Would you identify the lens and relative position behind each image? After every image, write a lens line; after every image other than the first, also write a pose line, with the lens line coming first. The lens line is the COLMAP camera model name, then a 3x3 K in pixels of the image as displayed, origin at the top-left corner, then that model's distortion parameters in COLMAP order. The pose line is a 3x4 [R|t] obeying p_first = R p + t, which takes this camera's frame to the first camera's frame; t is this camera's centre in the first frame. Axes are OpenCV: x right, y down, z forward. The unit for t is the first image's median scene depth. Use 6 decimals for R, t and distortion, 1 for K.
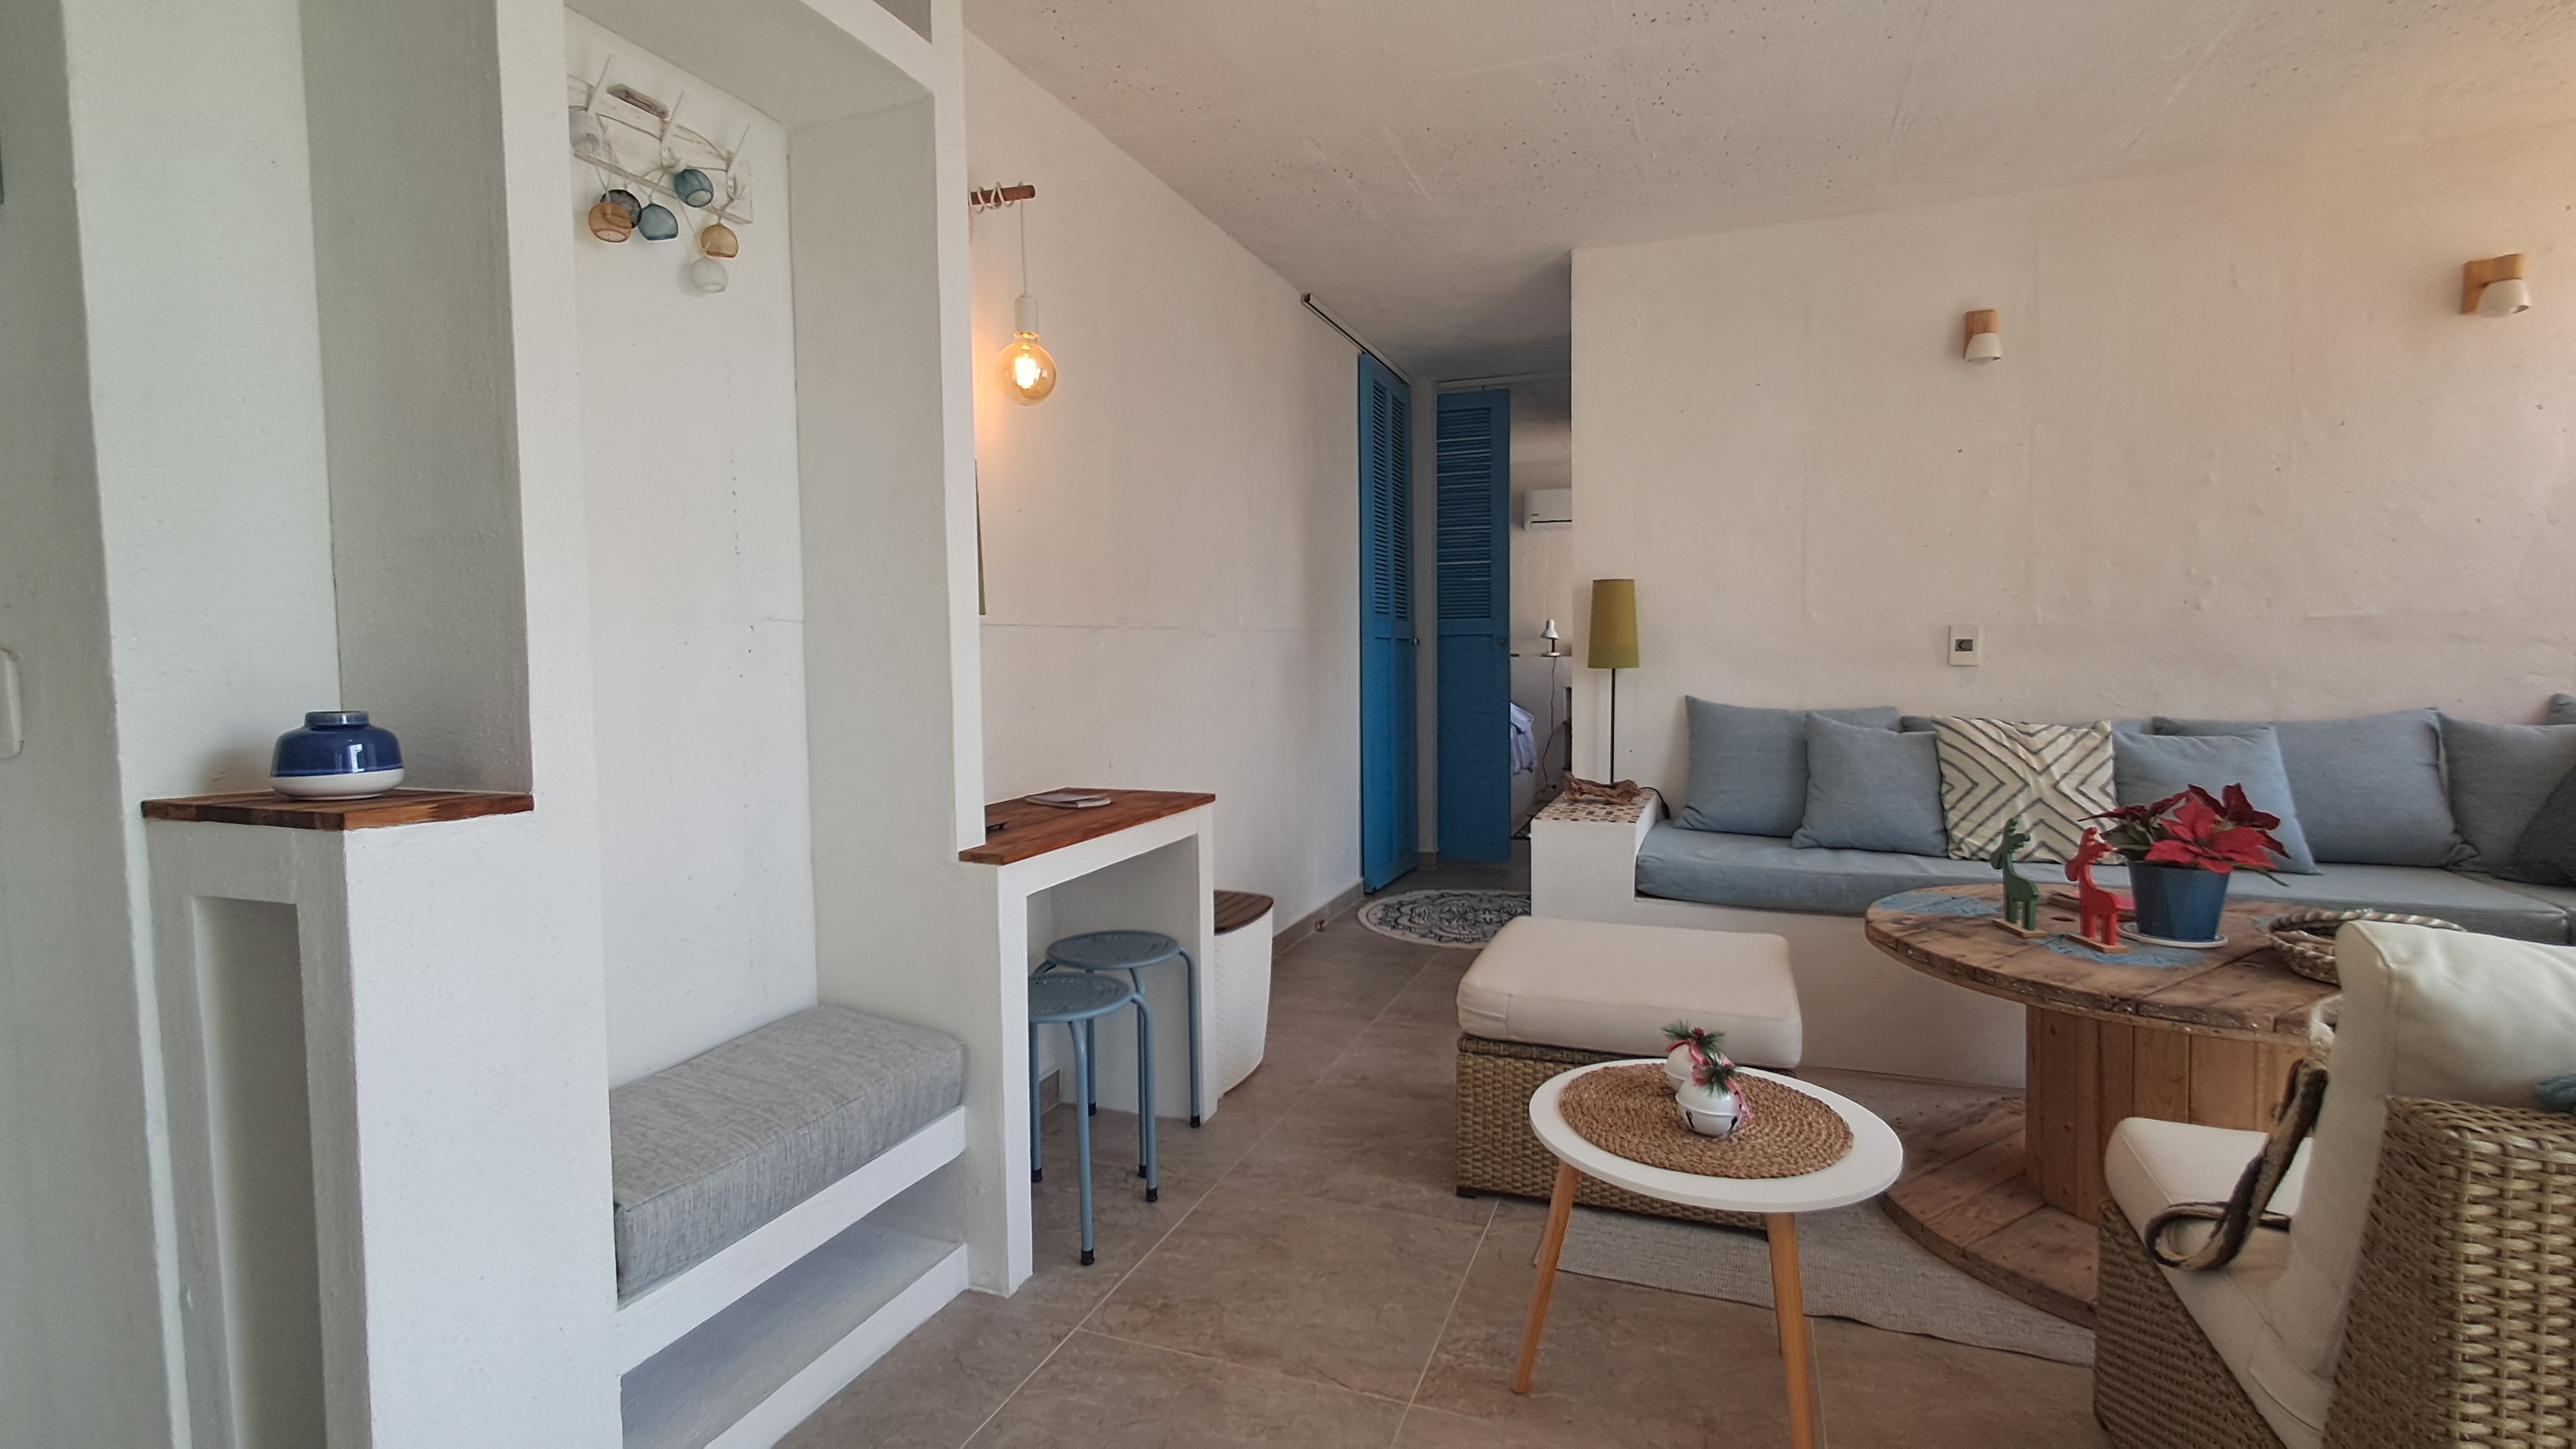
lens RADIAL K [[1171.0, 0, 1294.9], [0, 1171.0, 720.9], [0, 0, 1]] dist [0.002428, 0.000634]
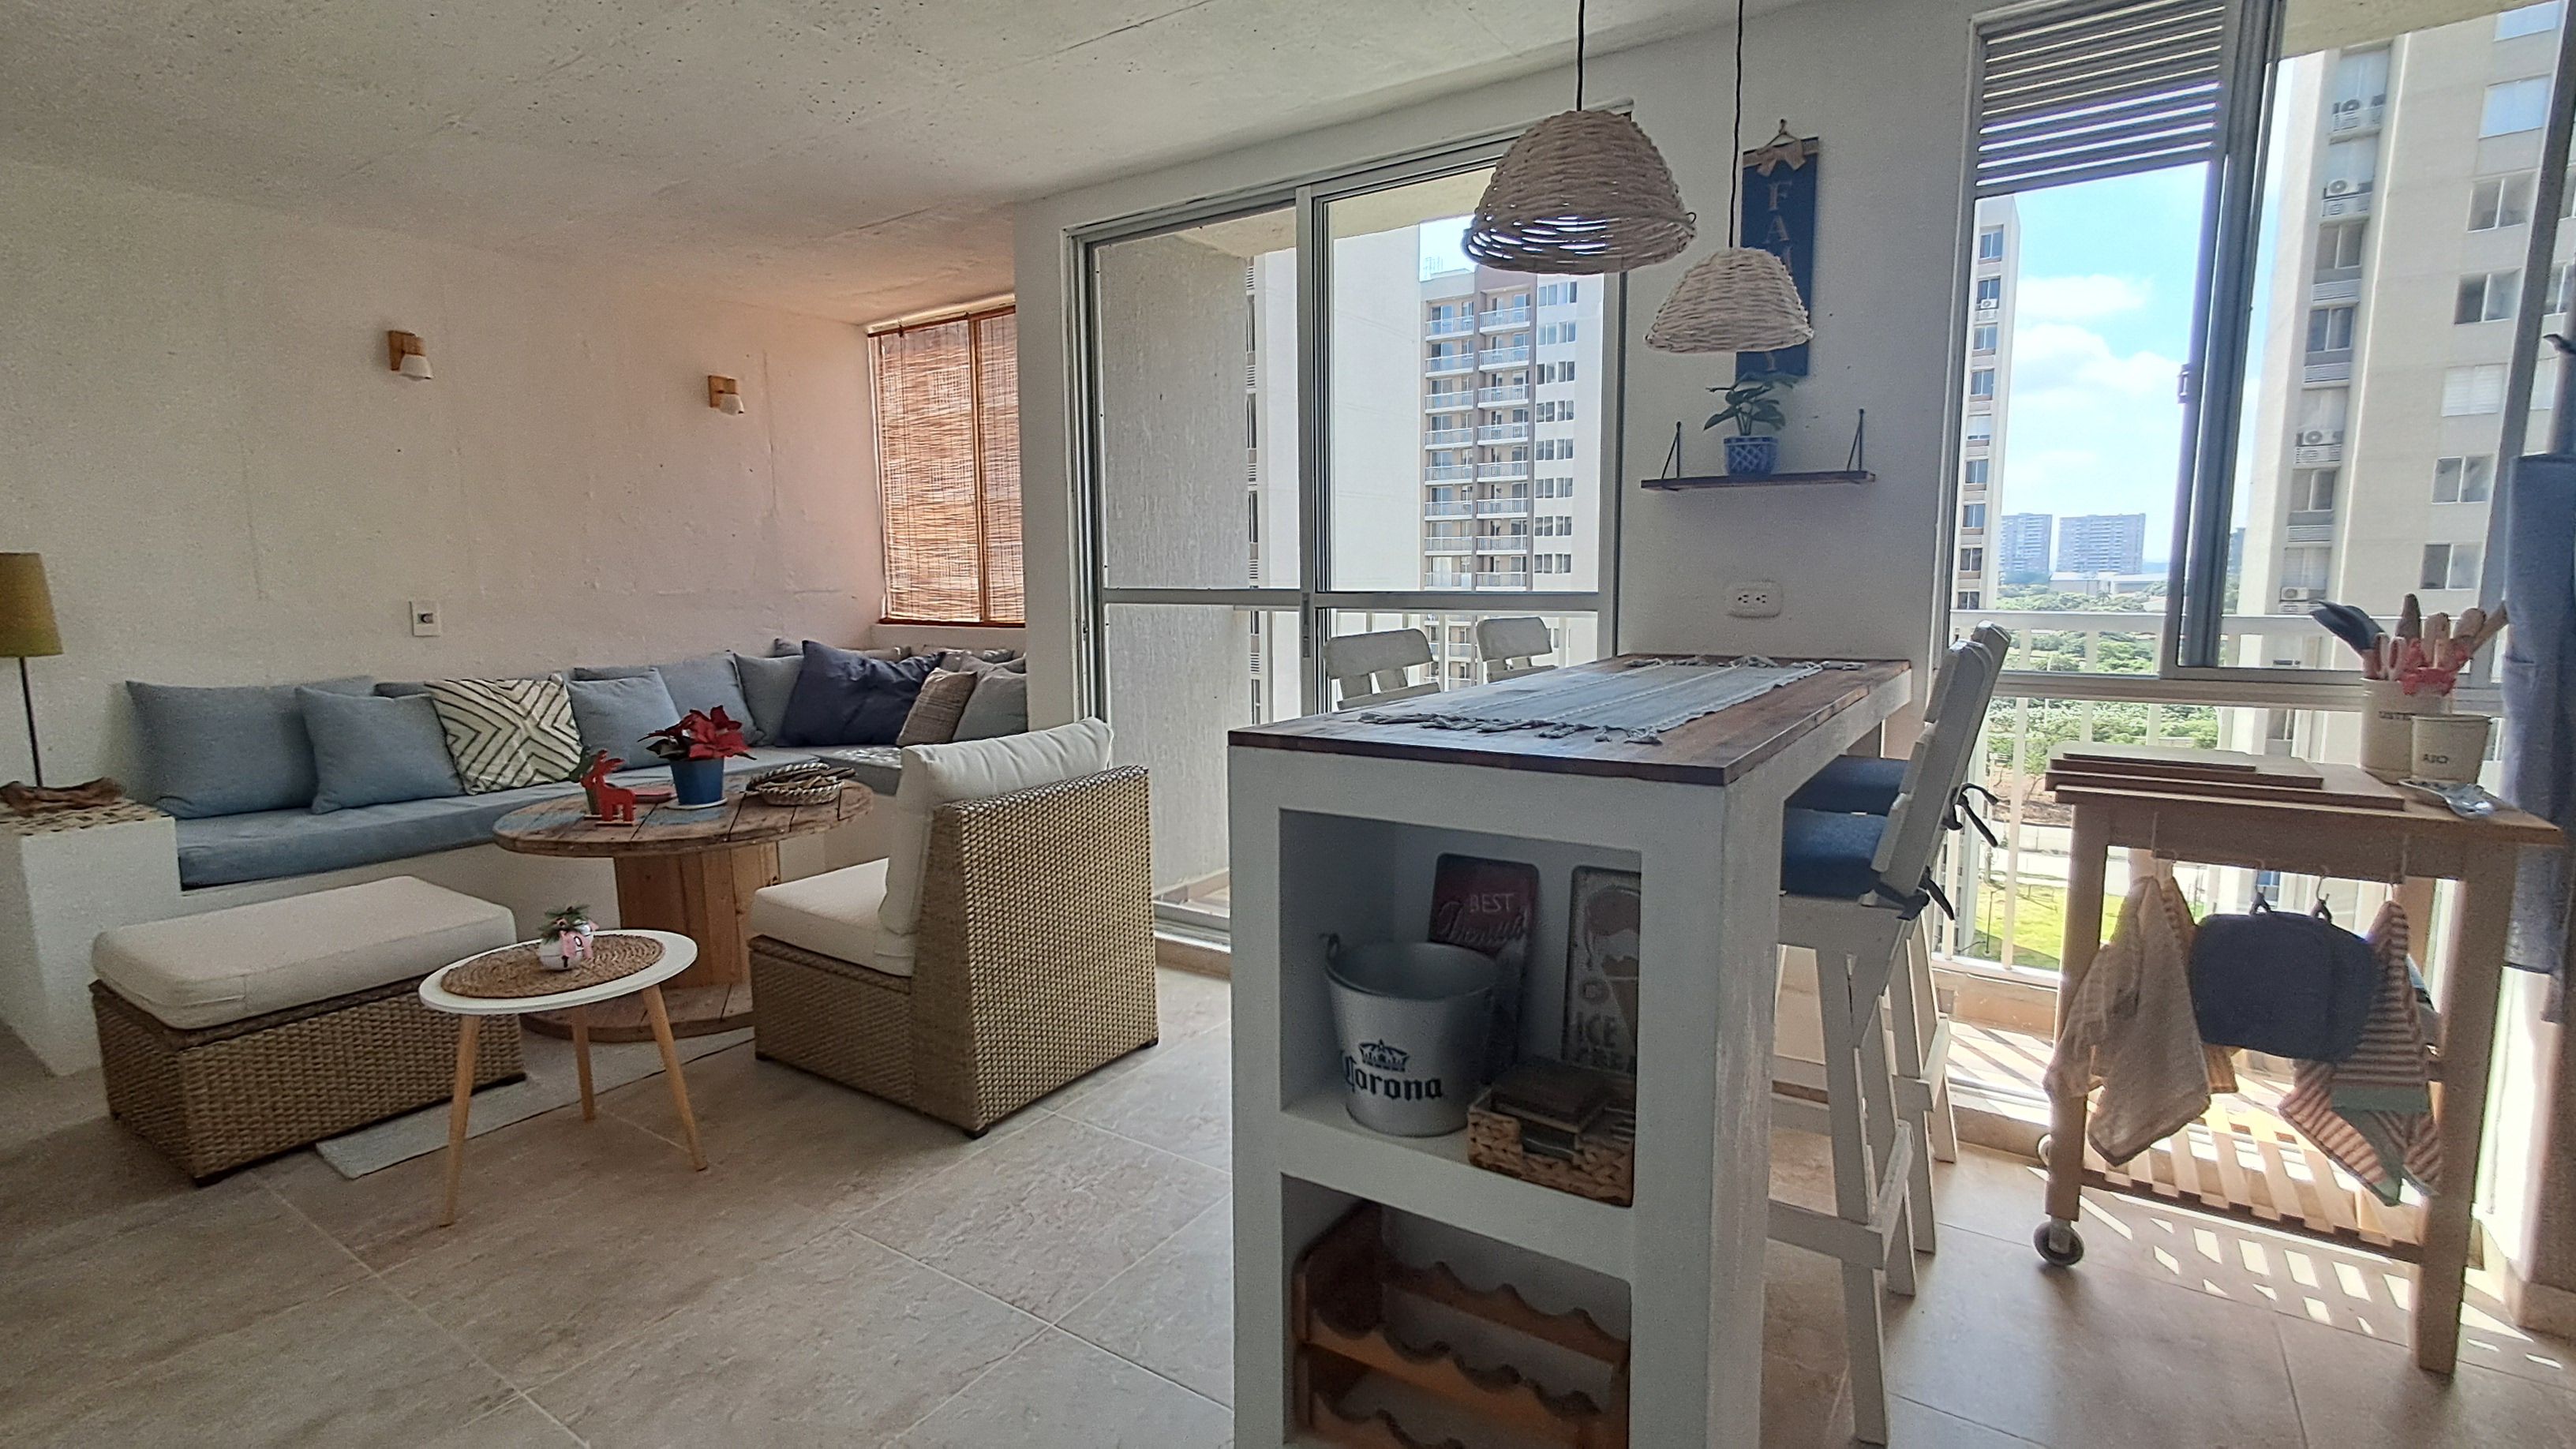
lens RADIAL K [[1170.1, 0, 1294.0], [0, 1170.1, 728.6], [0, 0, 1]] dist [0.001791, -0.000241]
pose [[0.223052, -0.121778, 0.967170, -0.428086], [0.067951, 0.991695, 0.109195, -0.026955], [-0.972435, 0.041364, 0.229475, -0.125236]]
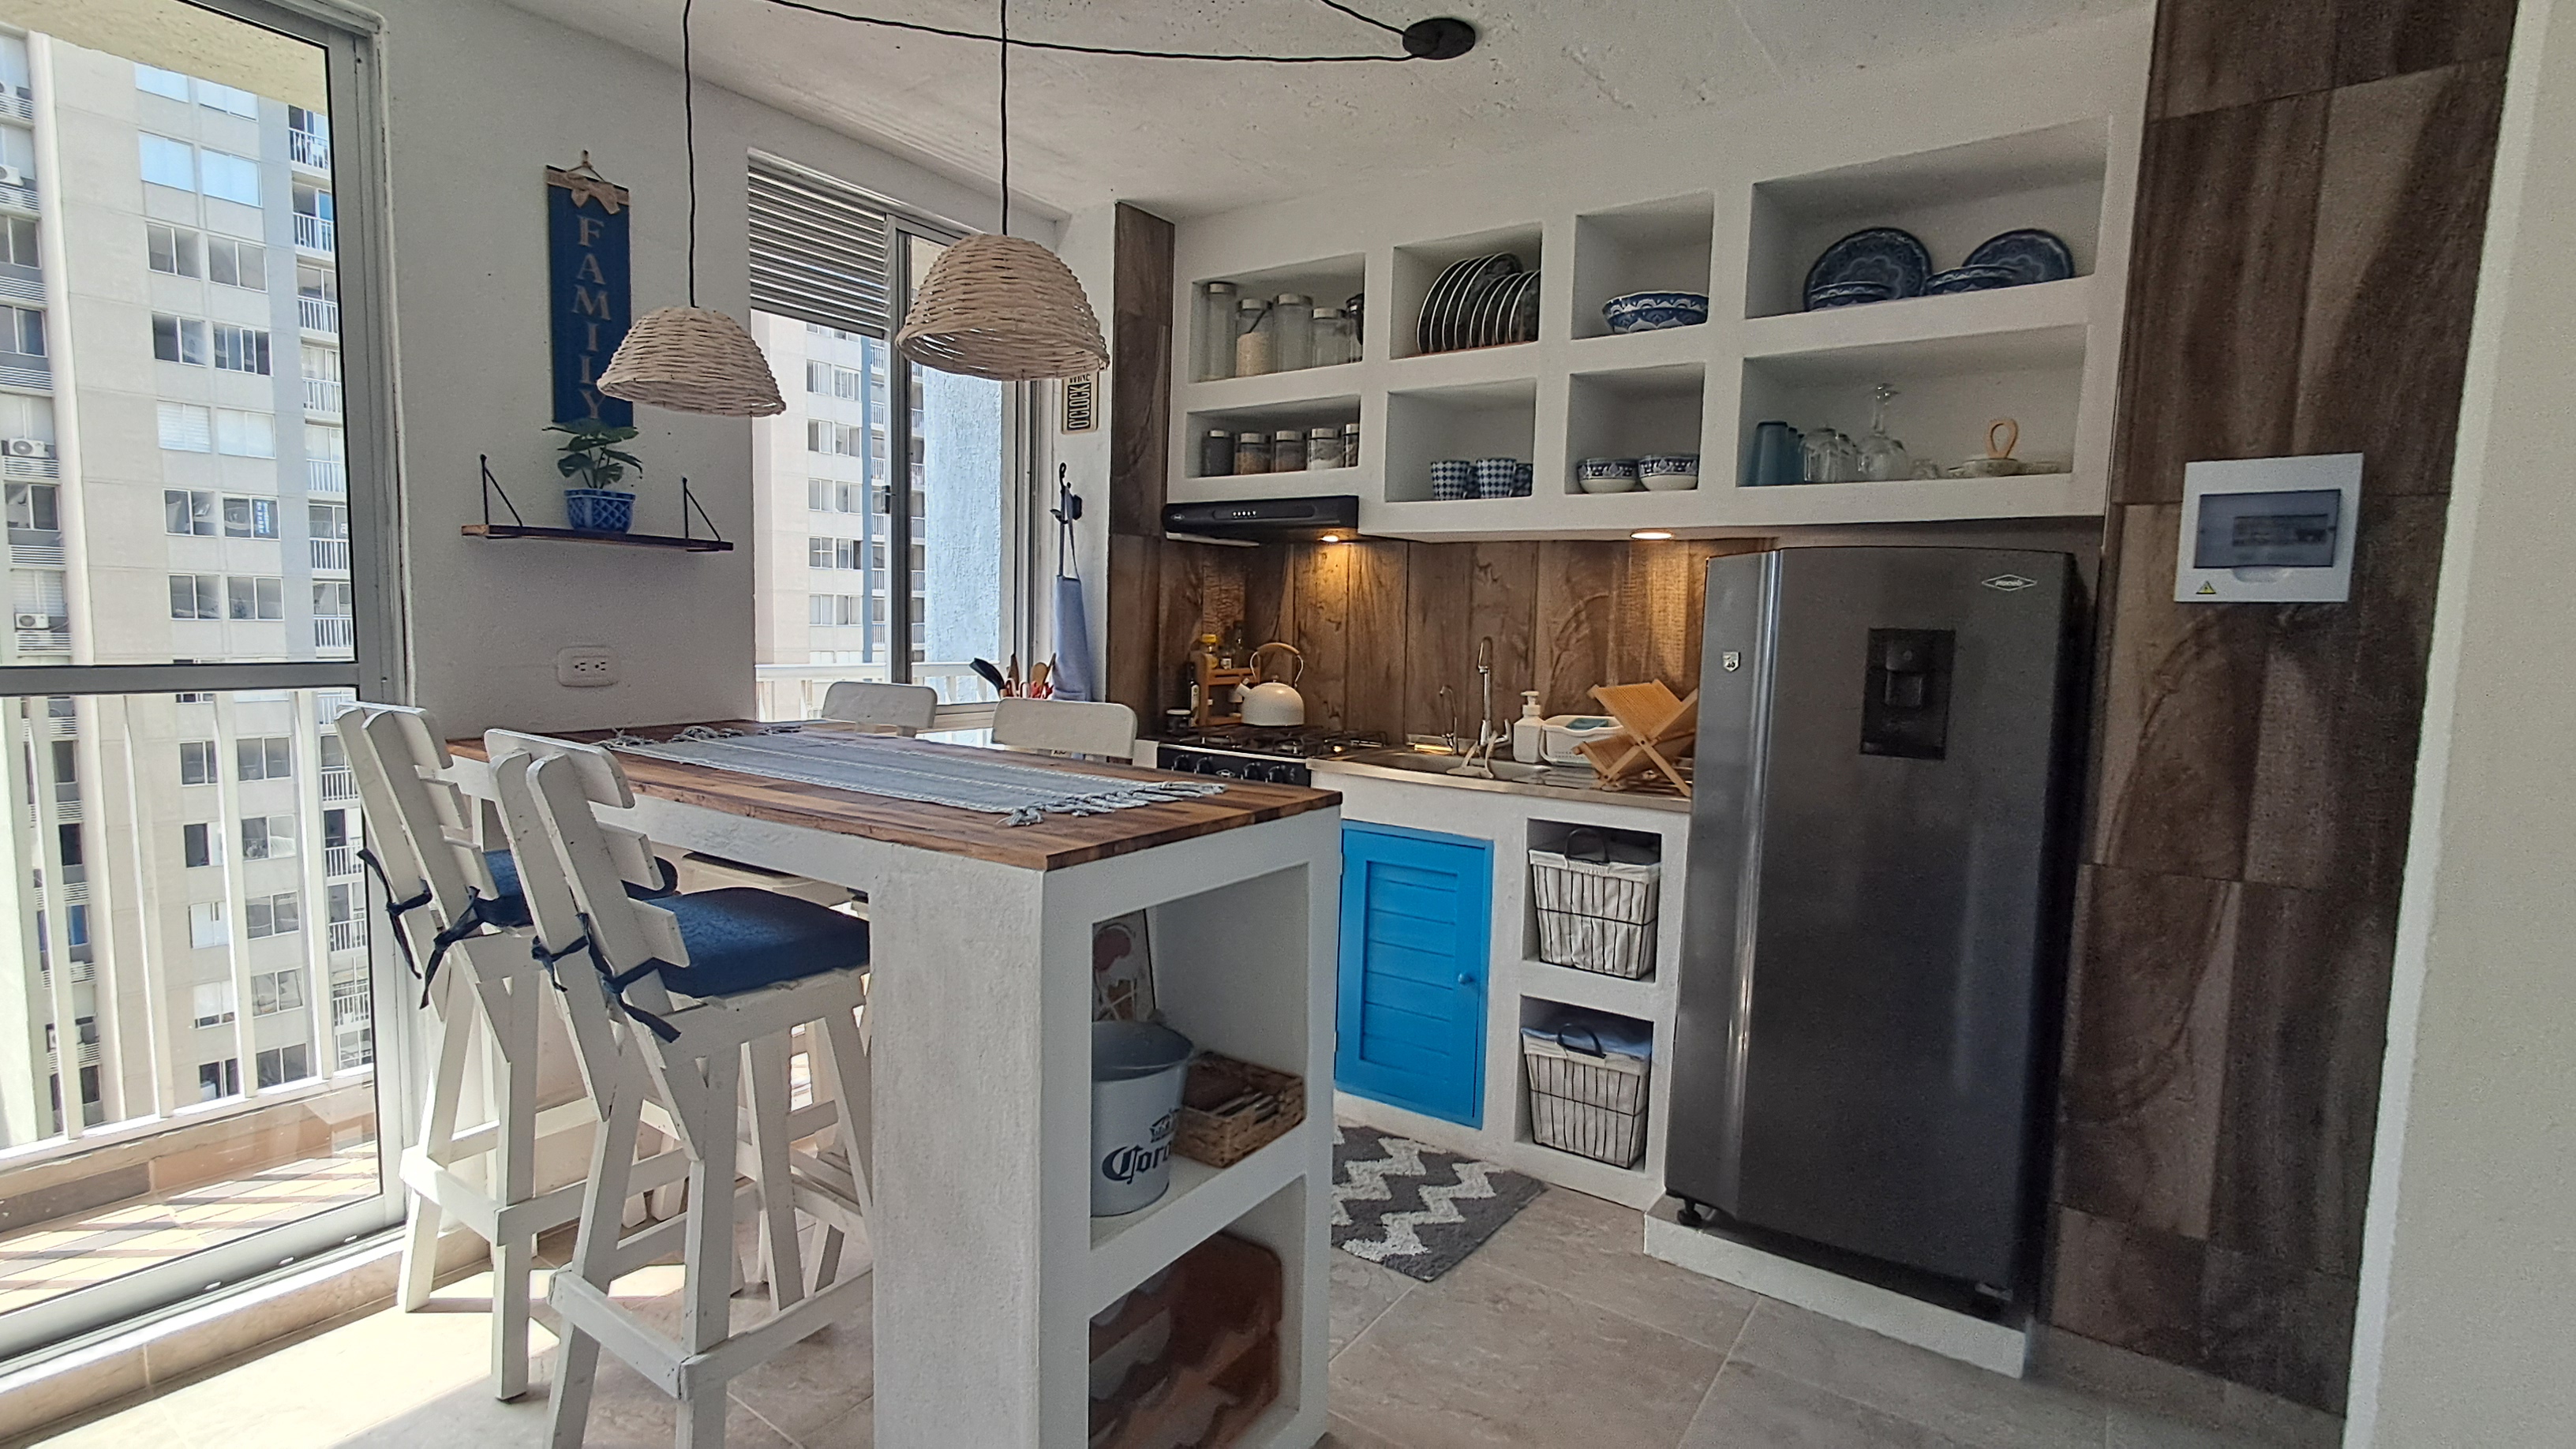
lens RADIAL K [[1178.7, 0, 1297.2], [0, 1178.7, 721.6], [0, 0, 1]] dist [0.001246, 0.000354]
pose [[-0.969713, -0.036606, 0.241487, -0.161835], [-0.000982, 0.989282, 0.146018, -0.081452], [-0.244244, 0.141358, -0.959355, 0.370914]]
